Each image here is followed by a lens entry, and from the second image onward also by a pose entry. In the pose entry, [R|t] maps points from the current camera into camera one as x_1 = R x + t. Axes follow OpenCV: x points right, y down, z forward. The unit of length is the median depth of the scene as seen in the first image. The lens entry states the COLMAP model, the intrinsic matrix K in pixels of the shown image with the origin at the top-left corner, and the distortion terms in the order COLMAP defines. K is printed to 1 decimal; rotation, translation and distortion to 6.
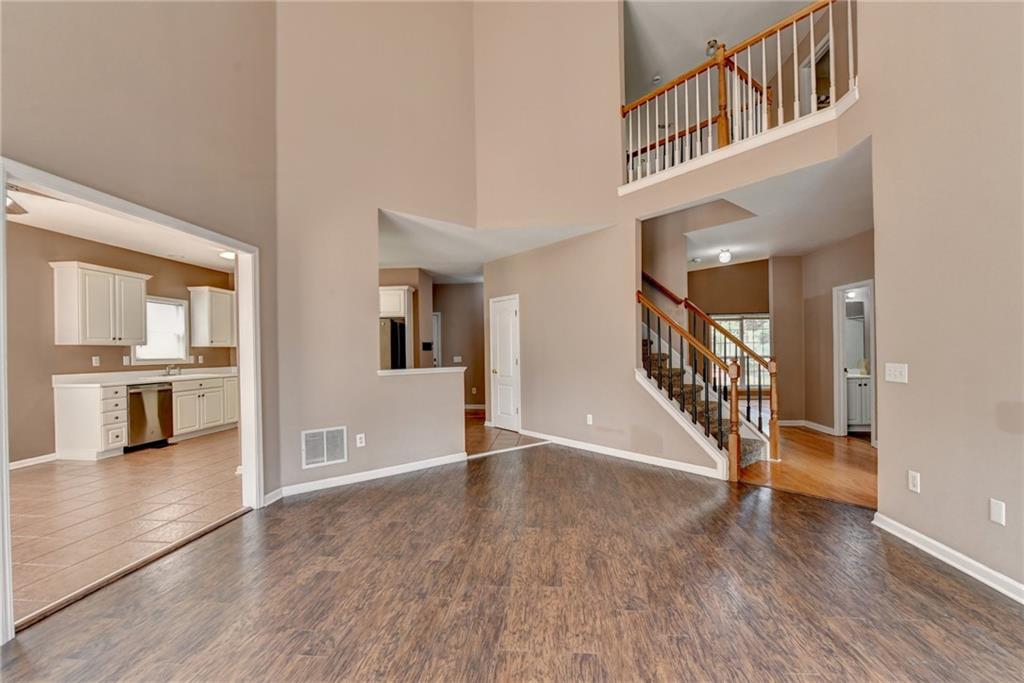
lens RADIAL K [[405.1, 0, 527.1], [0, 405.1, 382.0], [0, 0, 1]] dist [-0.000969, -0.013350]
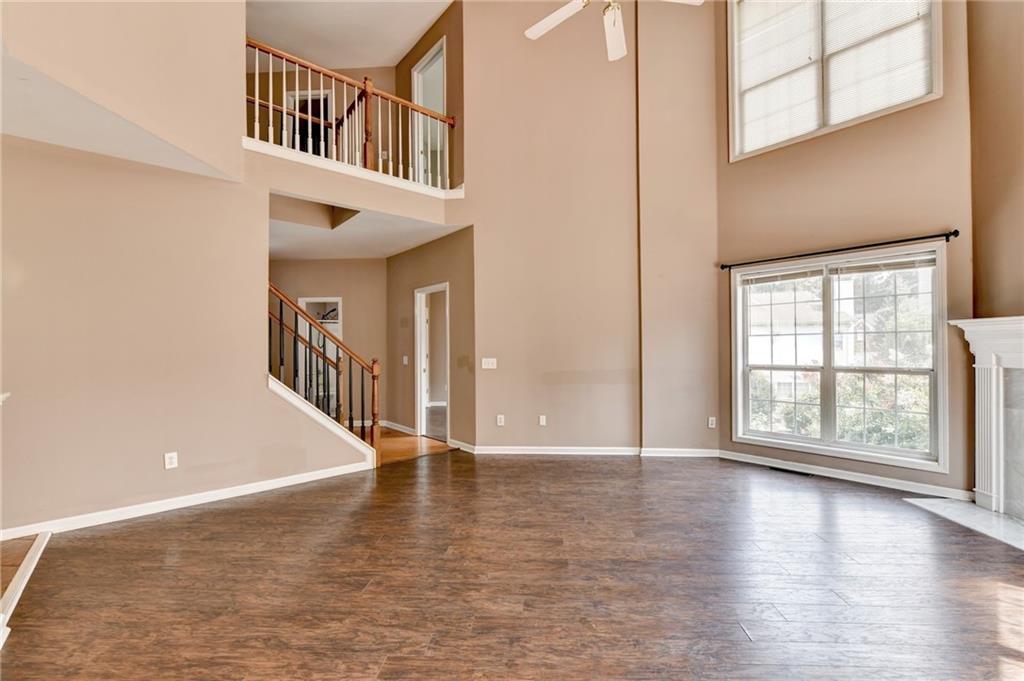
lens RADIAL K [[430.0, 0, 512.3], [0, 430.0, 345.0], [0, 0, 1]] dist [-0.001116, -0.000256]
pose [[-0.014476, 0.021915, 0.999655, -0.719682], [0.081207, 0.996483, -0.020670, -0.037034], [-0.996592, 0.080880, -0.016204, 0.660079]]
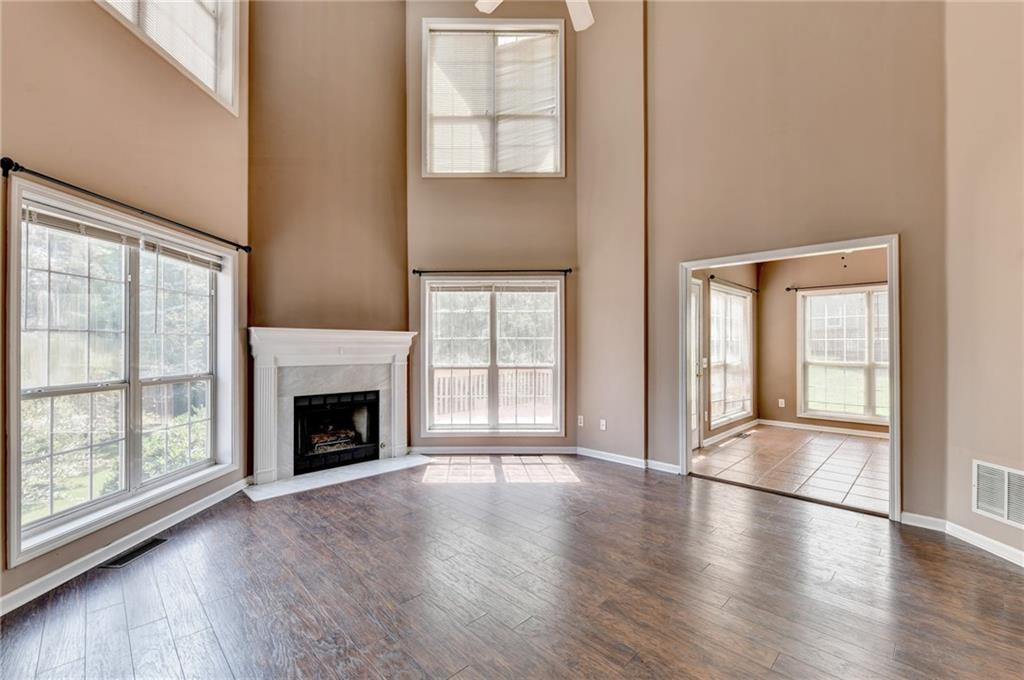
lens RADIAL K [[430.0, 0, 512.3], [0, 430.0, 344.5], [0, 0, 1]] dist [-0.001116, -0.000256]
pose [[-0.647576, 0.010142, -0.761934, 0.562439], [-0.053352, 0.996854, 0.058614, -0.083934], [0.760131, 0.078607, -0.644997, 0.844376]]
